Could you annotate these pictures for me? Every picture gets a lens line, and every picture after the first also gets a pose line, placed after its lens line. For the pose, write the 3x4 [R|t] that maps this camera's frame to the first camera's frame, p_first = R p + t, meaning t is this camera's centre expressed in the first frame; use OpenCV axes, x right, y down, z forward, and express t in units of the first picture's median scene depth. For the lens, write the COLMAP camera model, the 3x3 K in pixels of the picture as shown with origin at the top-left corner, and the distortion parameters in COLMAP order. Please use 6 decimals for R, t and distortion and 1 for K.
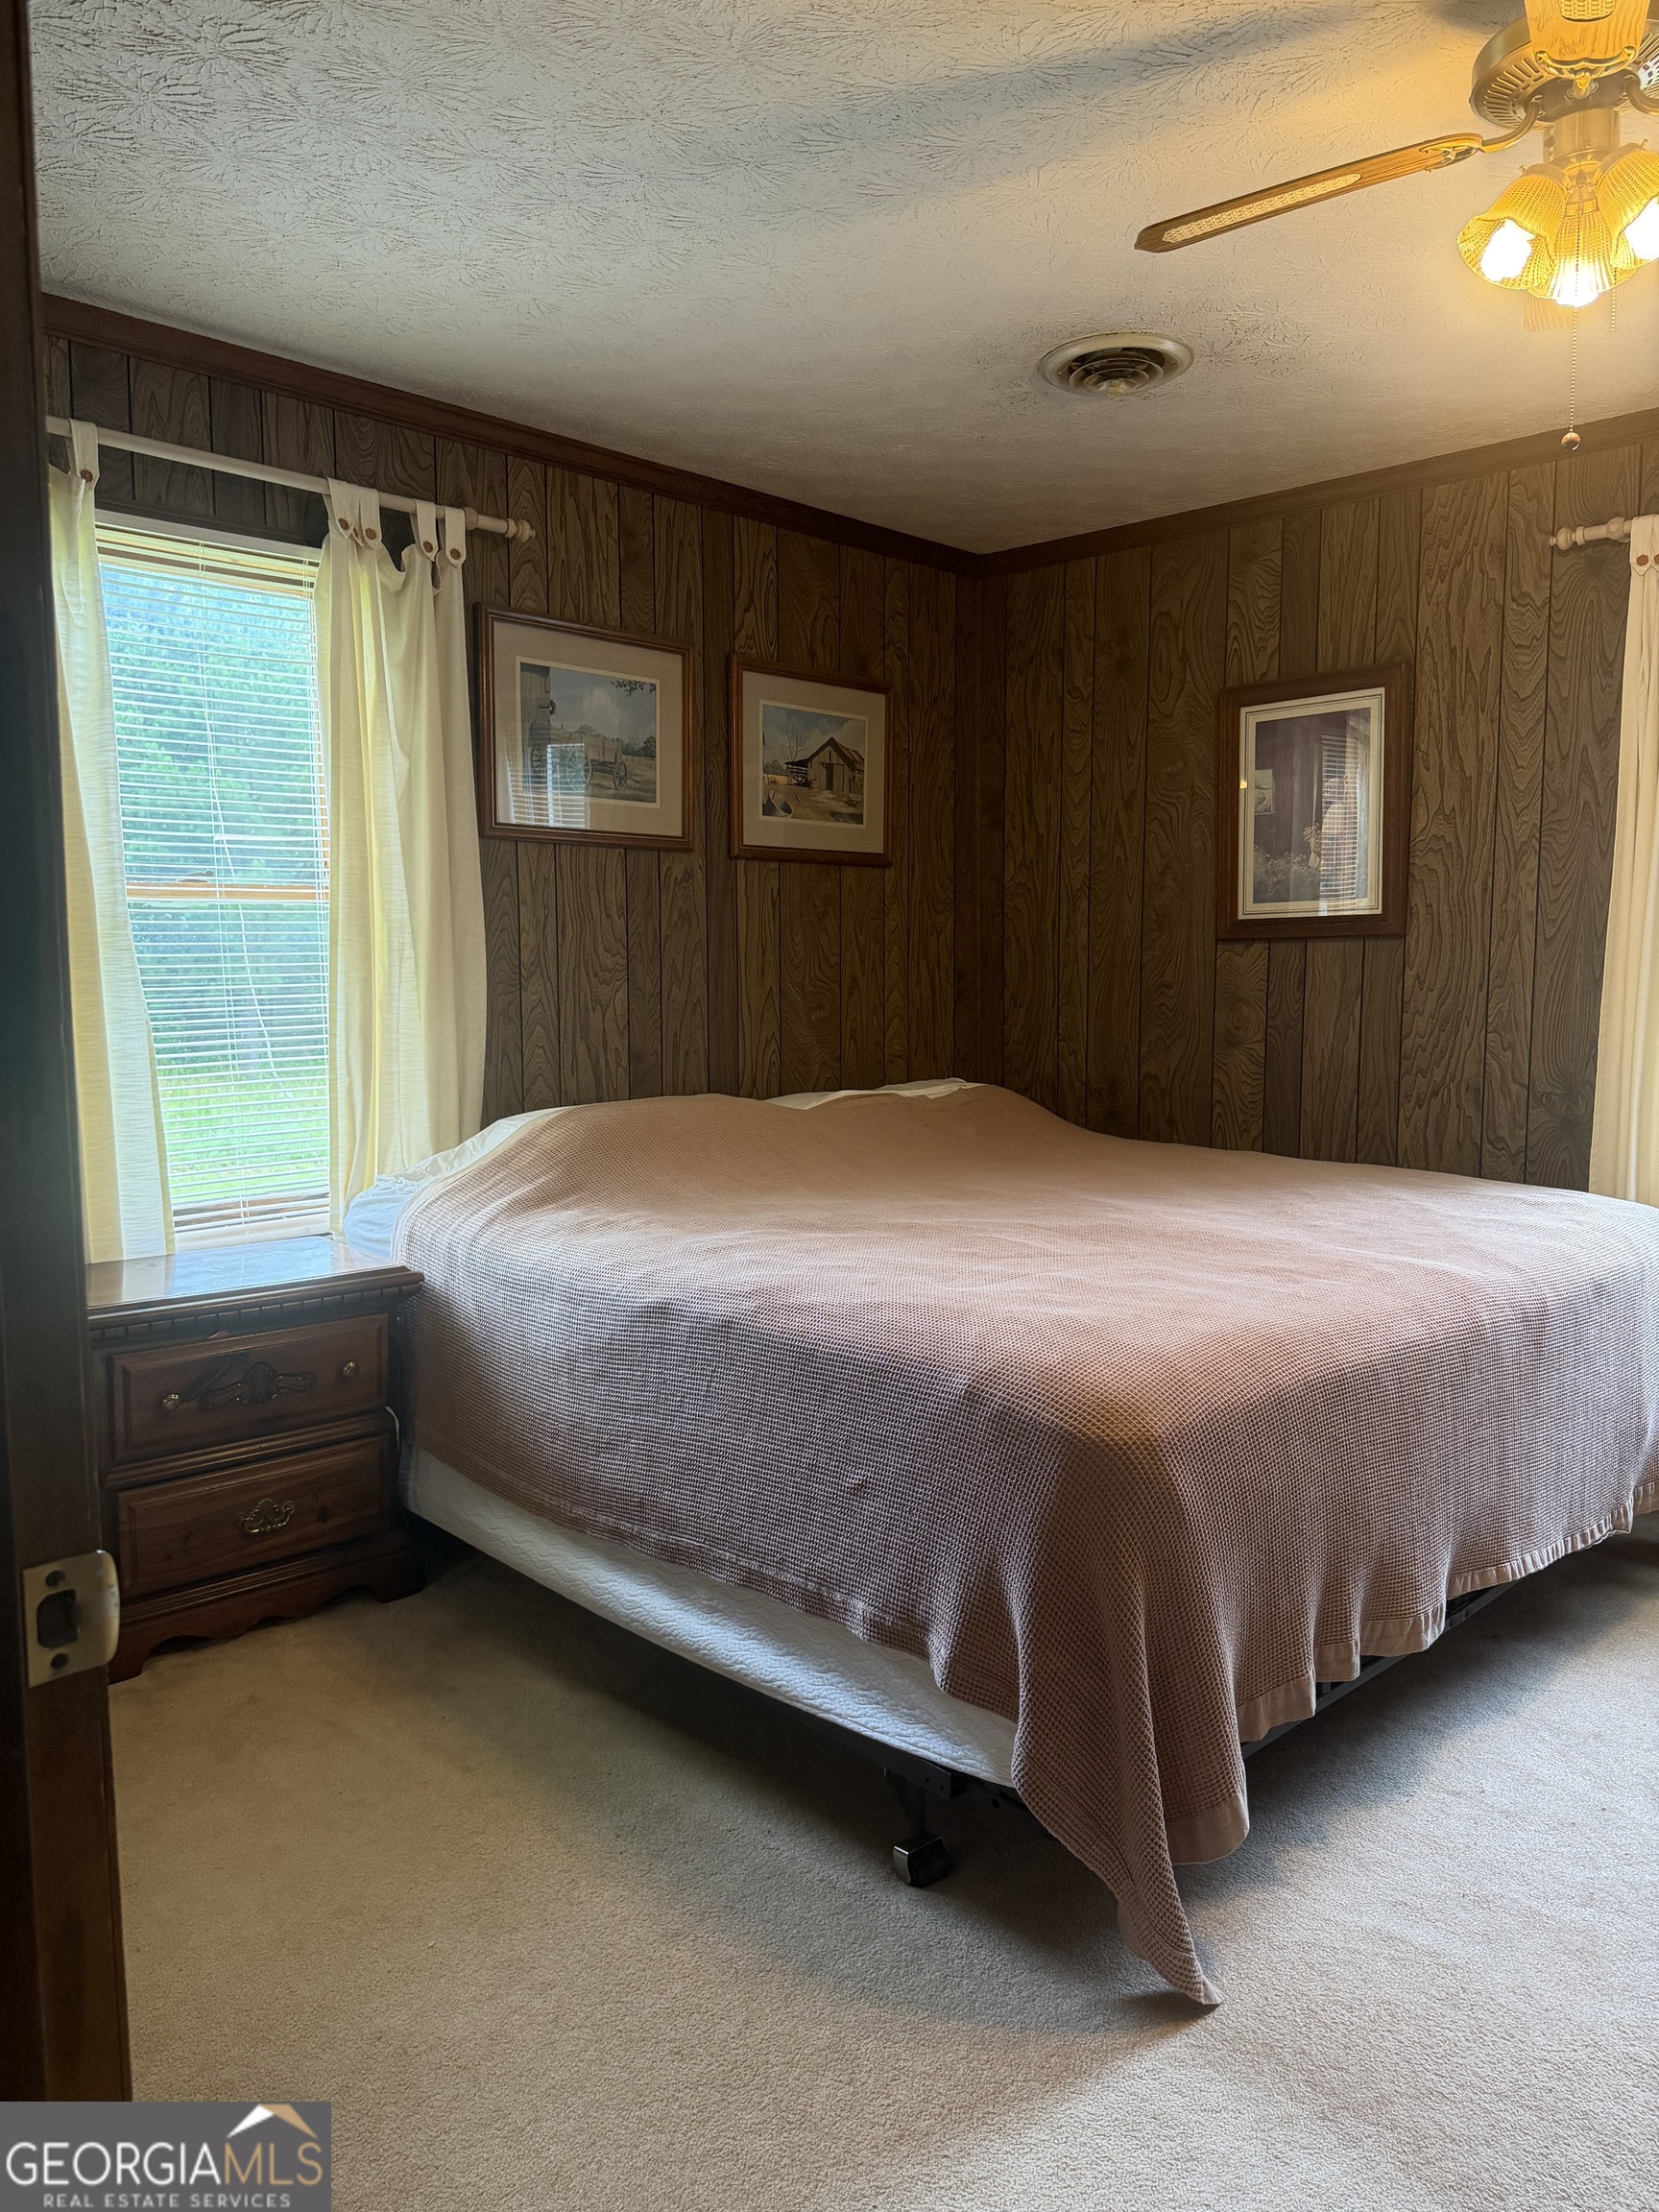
lens RADIAL K [[1545.9, 0, 832.1], [0, 1545.9, 1106.6], [0, 0, 1]] dist [0.049536, -0.055771]
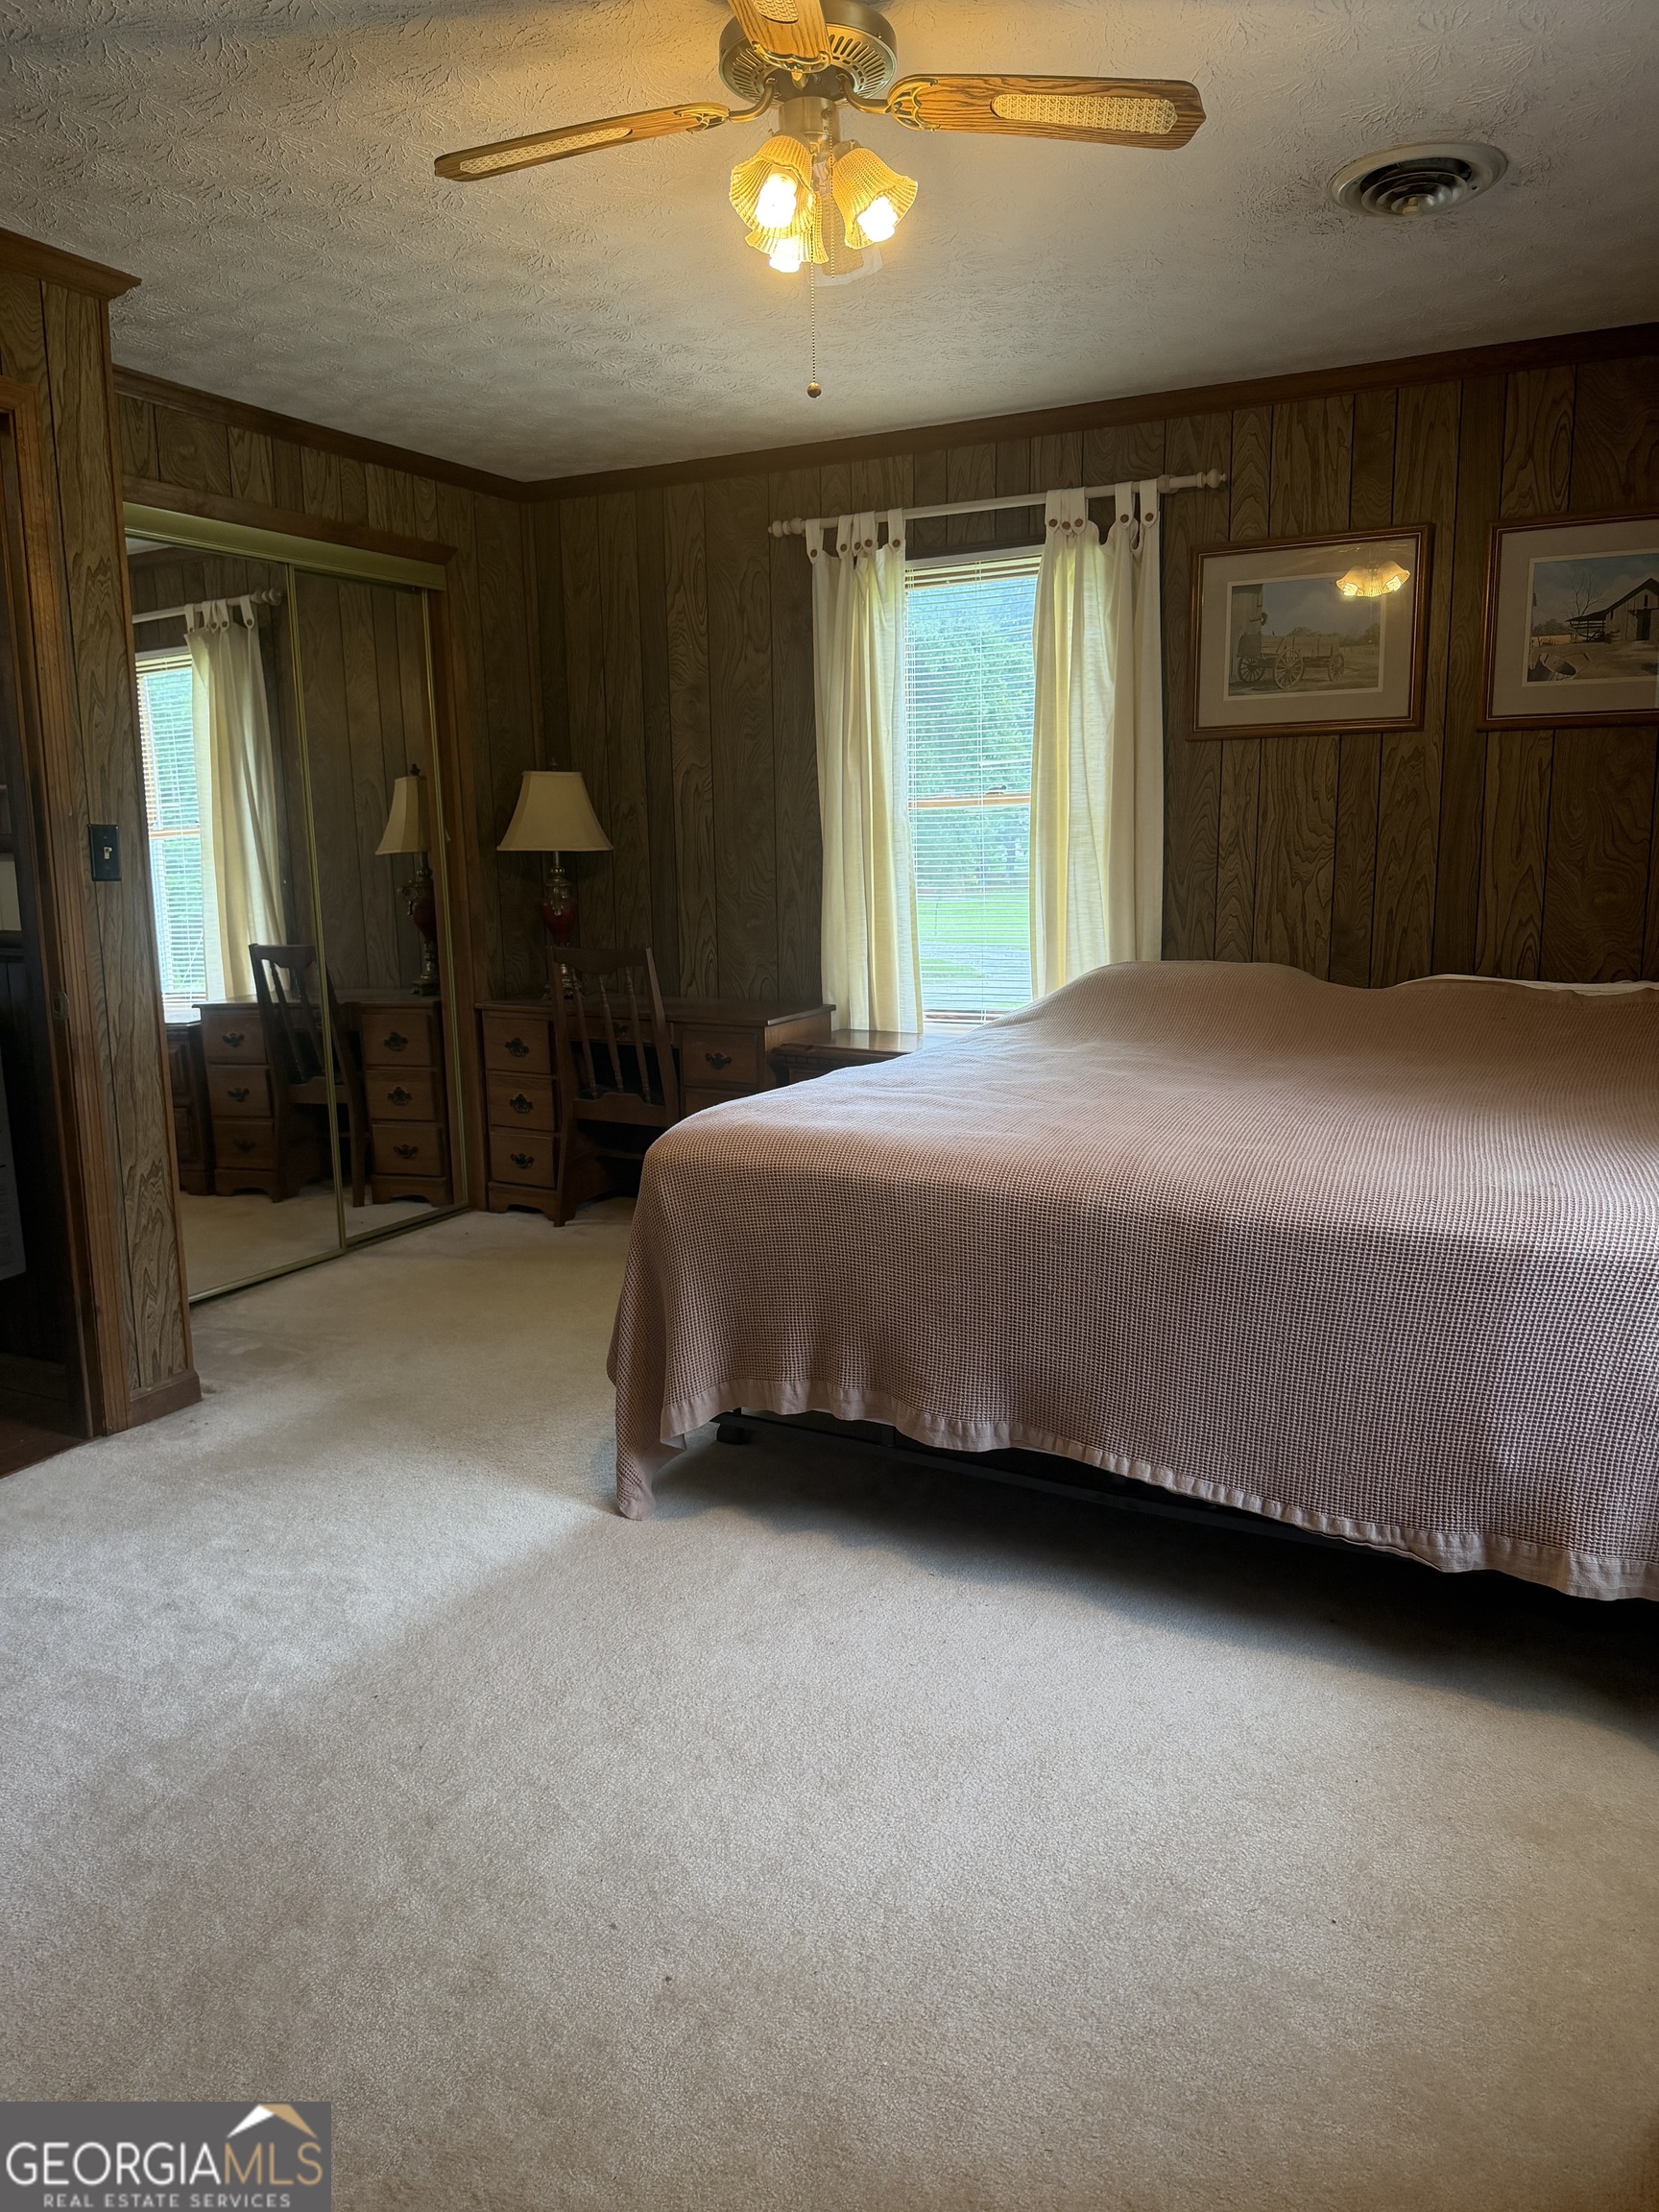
lens RADIAL K [[1545.9, 0, 830.3], [0, 1545.9, 1104.7], [0, 0, 1]] dist [0.049536, -0.055771]
pose [[0.320983, 0.117326, -0.939790, 0.806010], [-0.100653, 0.990903, 0.089329, 0.027766], [0.941721, 0.065920, 0.329872, 0.326040]]
